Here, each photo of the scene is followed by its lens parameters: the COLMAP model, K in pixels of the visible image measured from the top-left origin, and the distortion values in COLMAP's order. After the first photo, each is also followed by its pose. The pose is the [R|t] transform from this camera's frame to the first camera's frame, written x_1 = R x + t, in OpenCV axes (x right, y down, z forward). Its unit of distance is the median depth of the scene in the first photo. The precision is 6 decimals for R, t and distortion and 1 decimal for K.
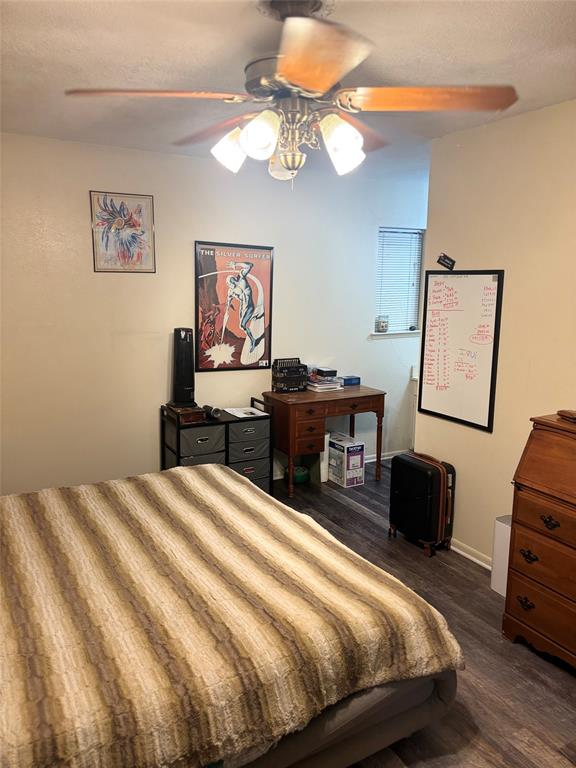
lens RADIAL K [[574.1, 0, 286.9], [0, 574.1, 386.6], [0, 0, 1]] dist [0.046356, -0.058992]
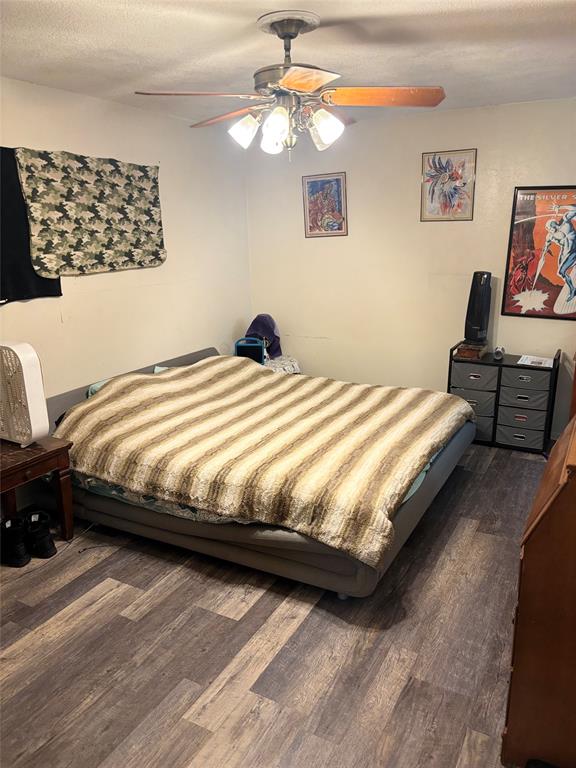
lens RADIAL K [[574.1, 0, 283.4], [0, 574.1, 385.6], [0, 0, 1]] dist [0.046356, -0.058992]
pose [[0.518068, 0.206498, -0.830039, 0.546334], [-0.131113, 0.978124, 0.161504, -0.018068], [0.845231, 0.025159, 0.533809, 0.105755]]
